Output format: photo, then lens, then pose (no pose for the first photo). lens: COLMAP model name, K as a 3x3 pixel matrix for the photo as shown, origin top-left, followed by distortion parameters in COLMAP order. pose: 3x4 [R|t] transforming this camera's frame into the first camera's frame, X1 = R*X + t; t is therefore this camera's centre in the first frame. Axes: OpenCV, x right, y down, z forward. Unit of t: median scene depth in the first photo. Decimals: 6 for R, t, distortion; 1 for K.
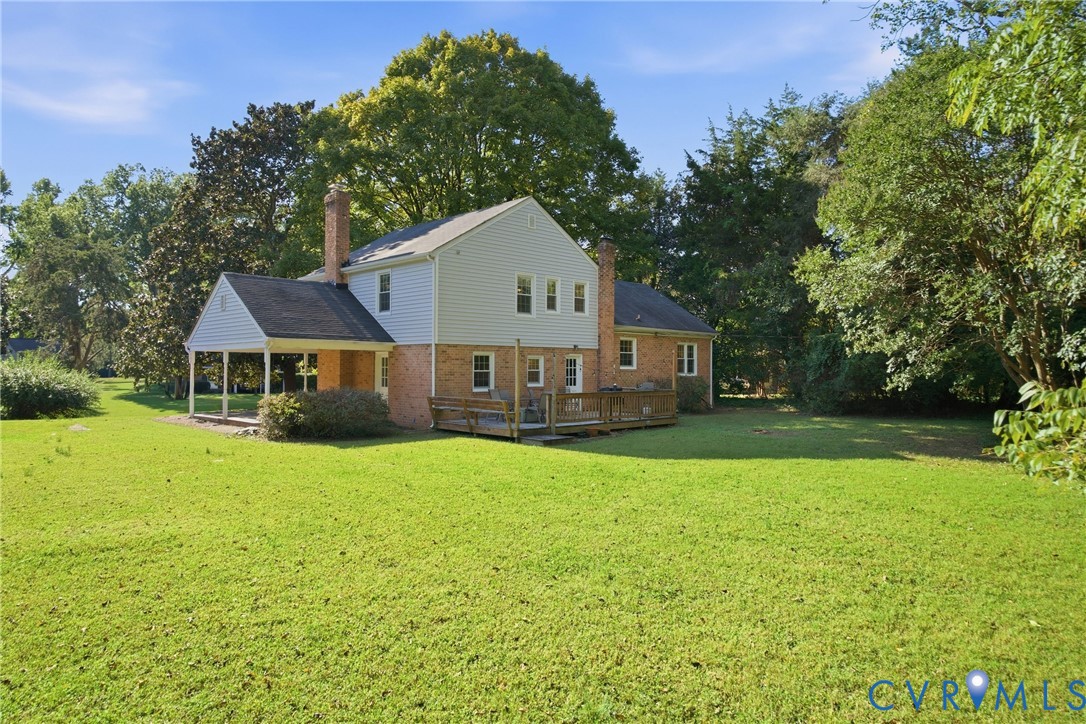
lens RADIAL K [[688.5, 0, 542.9], [0, 688.5, 365.5], [0, 0, 1]] dist [0.001136, 0.000016]
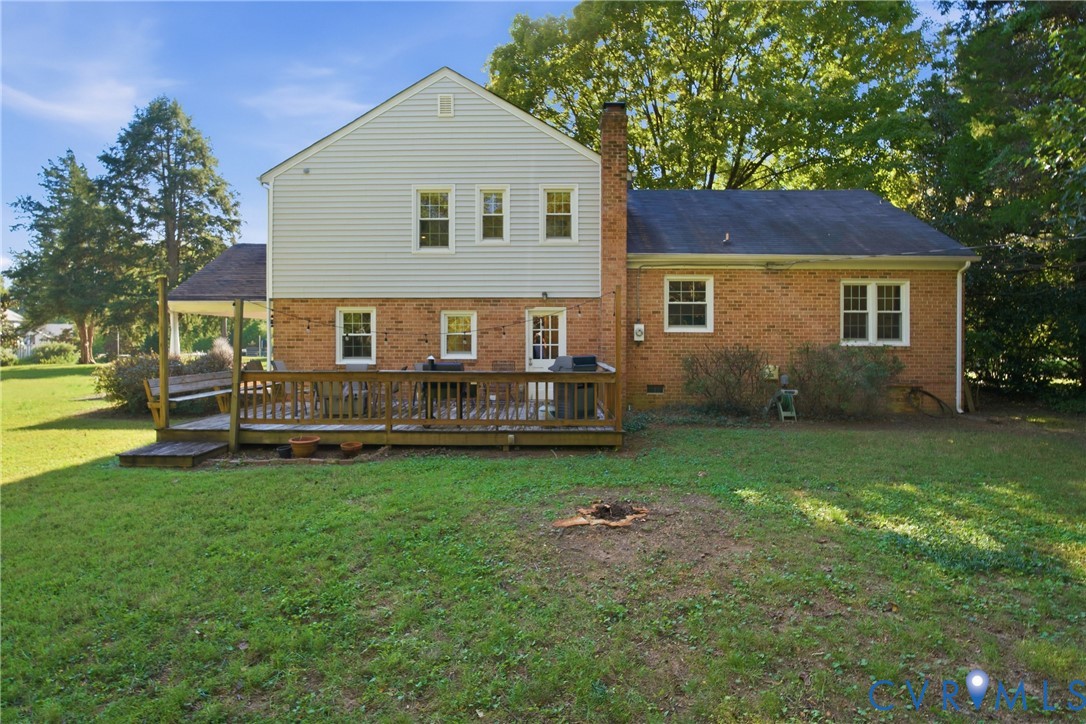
lens RADIAL K [[536.8, 0, 543.2], [0, 536.8, 353.9], [0, 0, 1]] dist [-0.025998, -0.000181]
pose [[0.696826, 0.007369, -0.717203, 0.379556], [0.002967, 0.999909, 0.013156, 0.018060], [0.717234, -0.011295, 0.696740, 0.655801]]
